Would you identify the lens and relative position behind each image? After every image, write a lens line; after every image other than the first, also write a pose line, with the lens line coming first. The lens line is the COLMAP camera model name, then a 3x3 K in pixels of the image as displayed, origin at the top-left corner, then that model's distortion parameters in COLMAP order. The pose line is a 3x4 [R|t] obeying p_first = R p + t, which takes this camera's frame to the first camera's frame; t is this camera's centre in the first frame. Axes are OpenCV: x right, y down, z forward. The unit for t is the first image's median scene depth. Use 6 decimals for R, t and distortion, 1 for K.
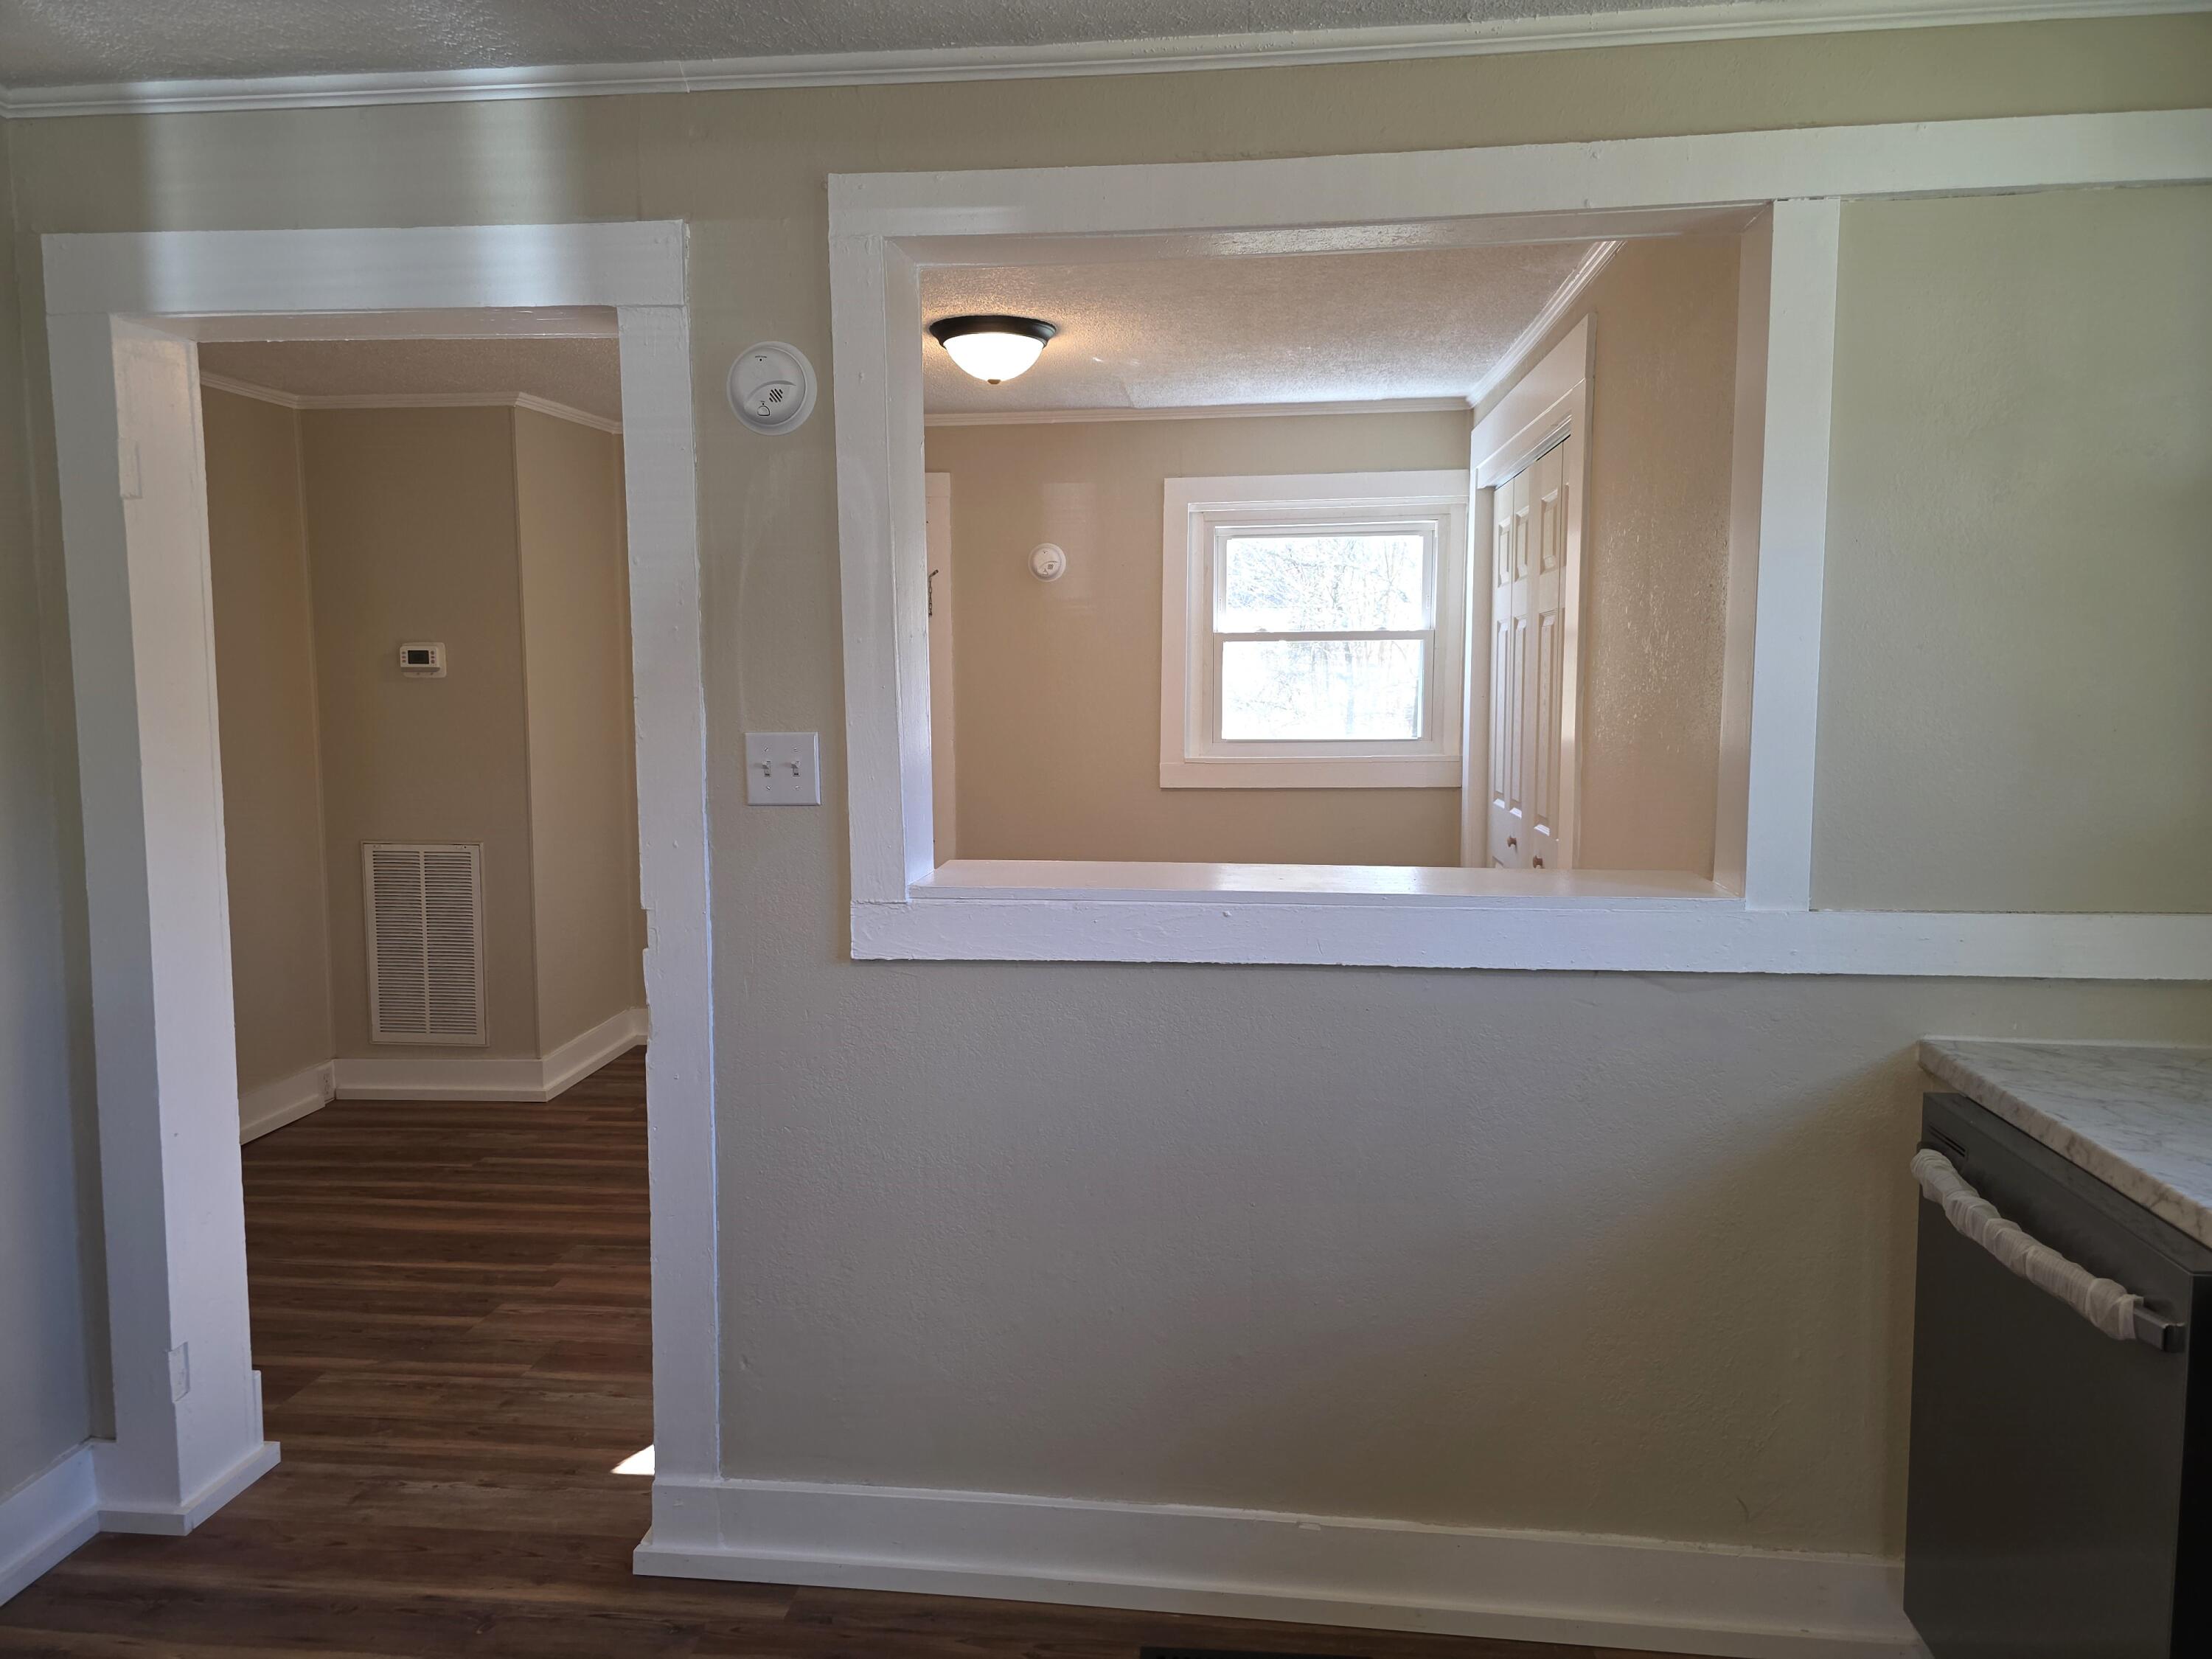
lens RADIAL K [[1497.6, 0, 1112.2], [0, 1497.6, 819.1], [0, 0, 1]] dist [0.056668, -0.046753]
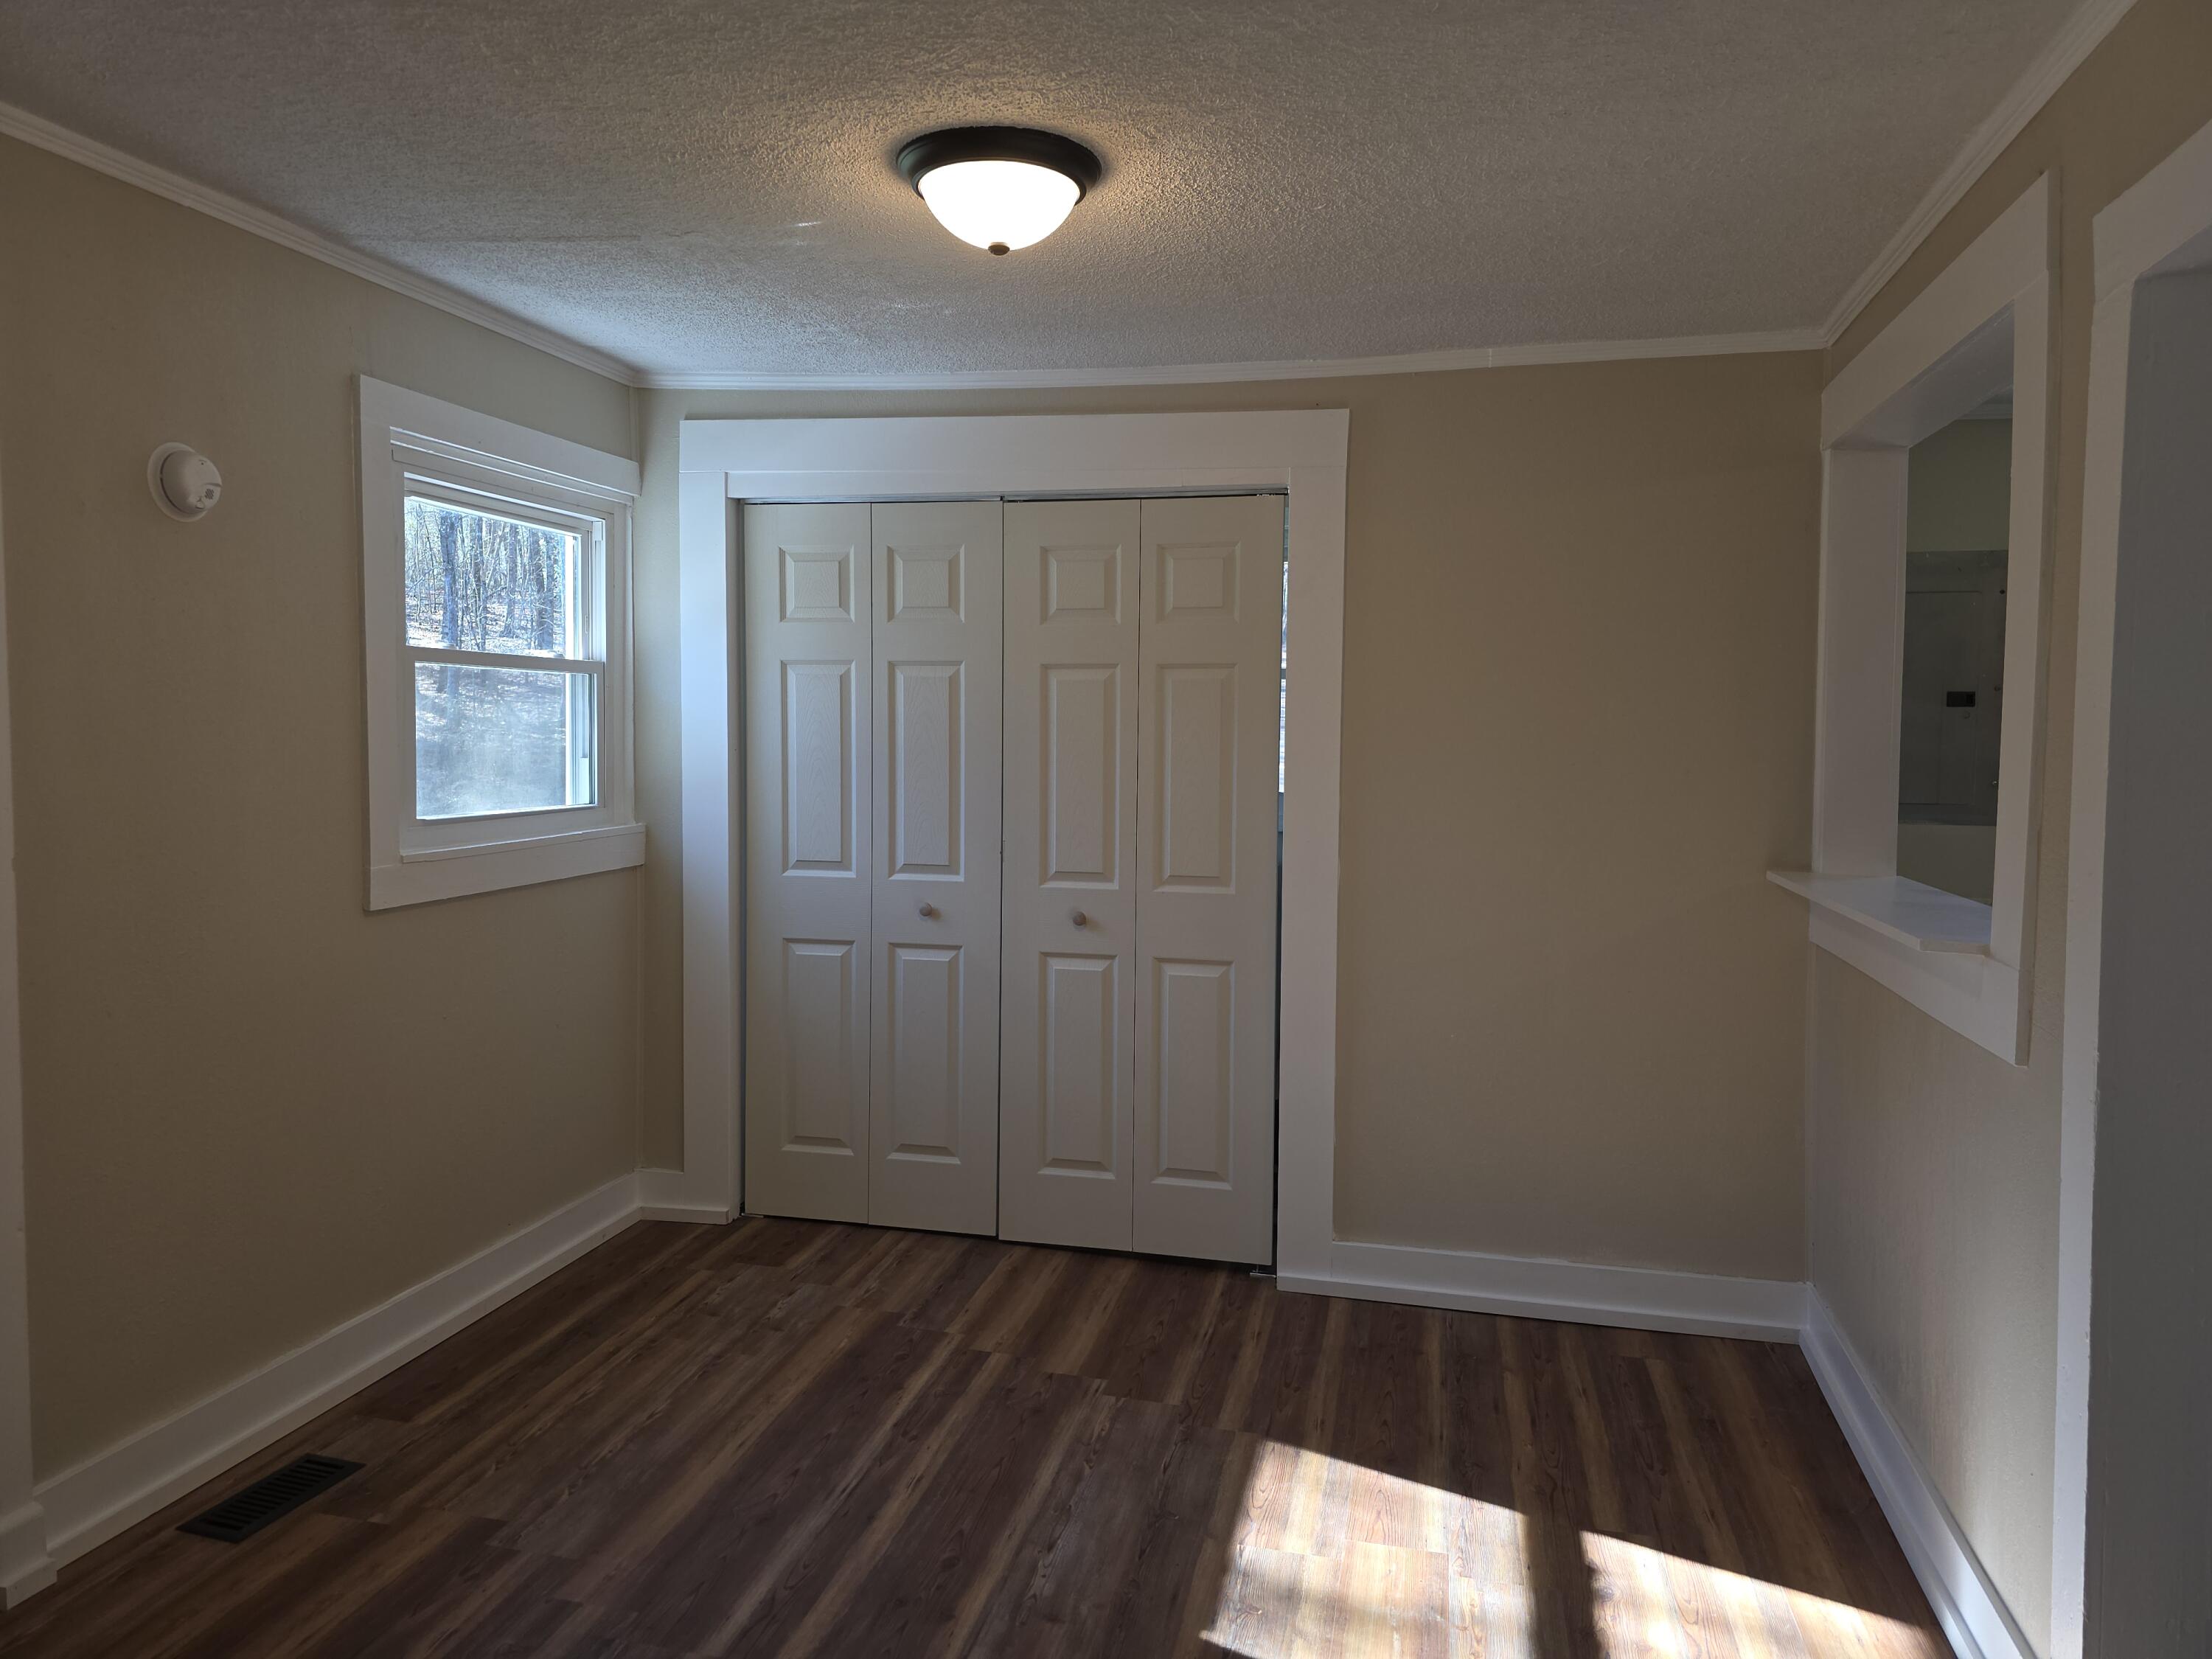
lens RADIAL K [[1497.6, 0, 1111.2], [0, 1497.6, 833.2], [0, 0, 1]] dist [0.056668, -0.046753]
pose [[0.123957, -0.060065, 0.990468, -1.221186], [0.084518, 0.995178, 0.049773, -0.133918], [-0.988682, 0.077543, 0.128436, 1.548294]]
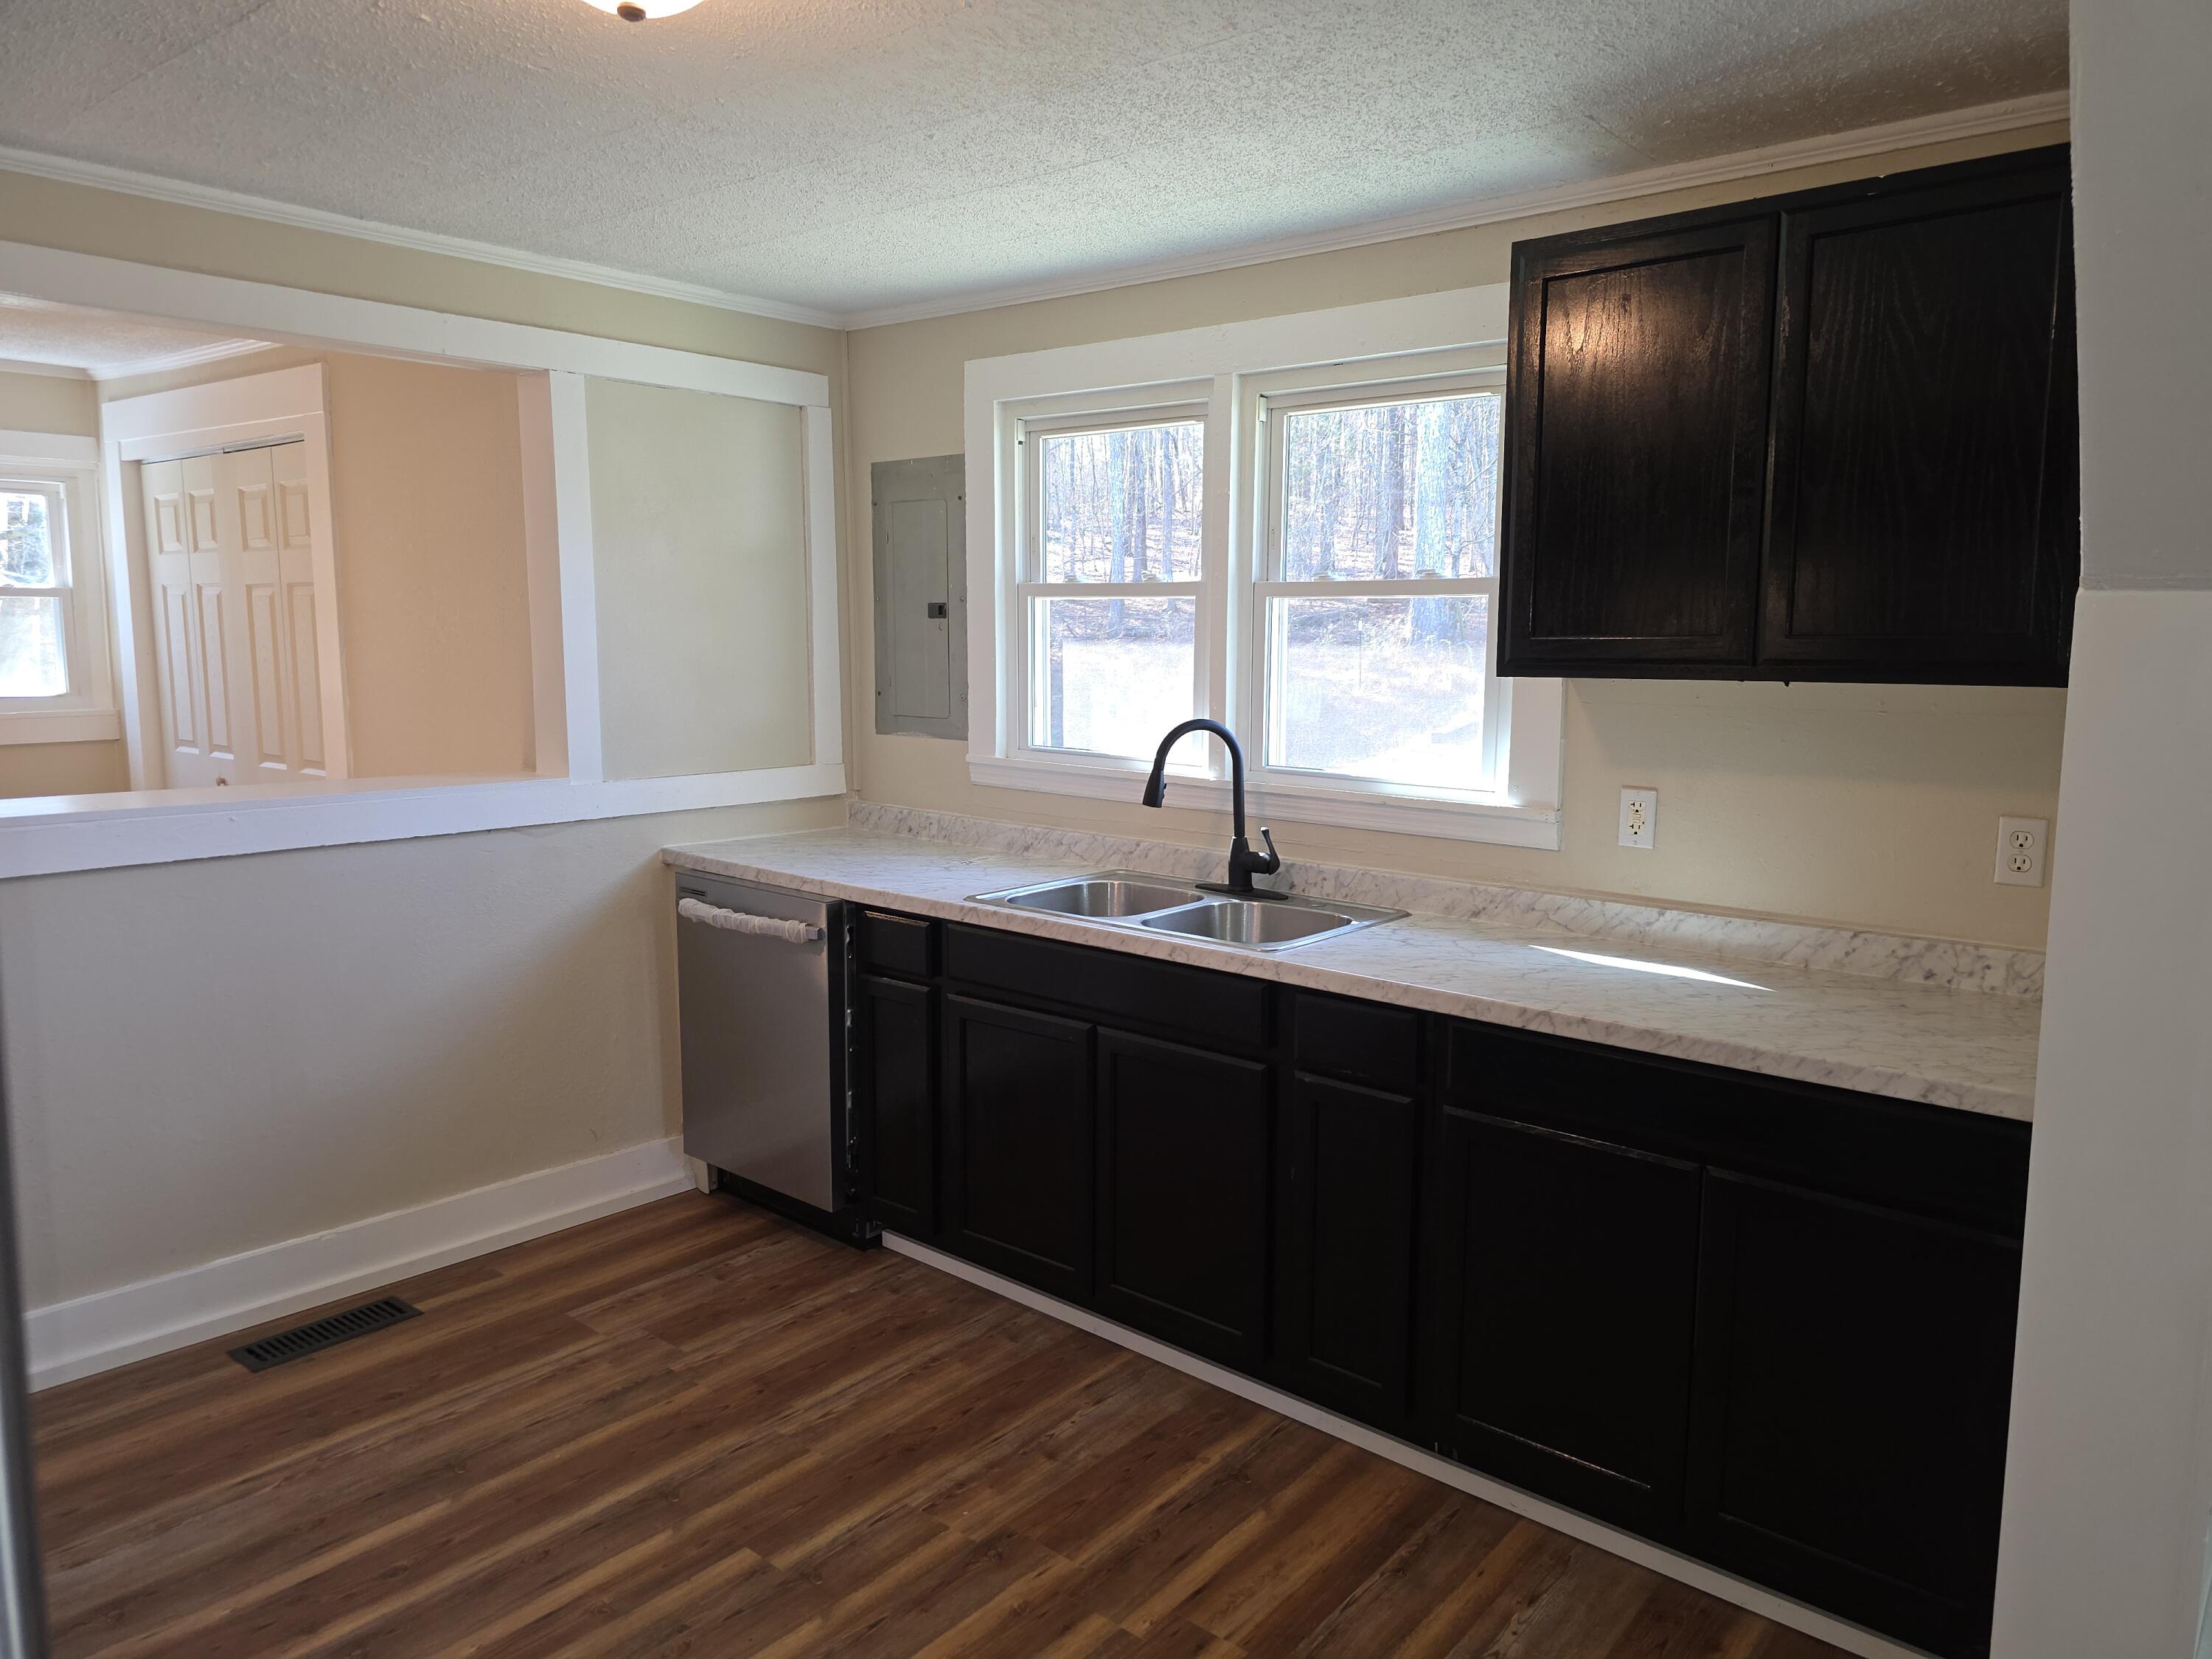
lens RADIAL K [[1497.6, 0, 1155.5], [0, 1497.6, 818.5], [0, 0, 1]] dist [0.056668, -0.046753]
pose [[0.554263, -0.096561, 0.826722, -0.600685], [0.069845, 0.995140, 0.069406, 0.025171], [-0.829406, 0.019273, 0.558314, -0.476386]]
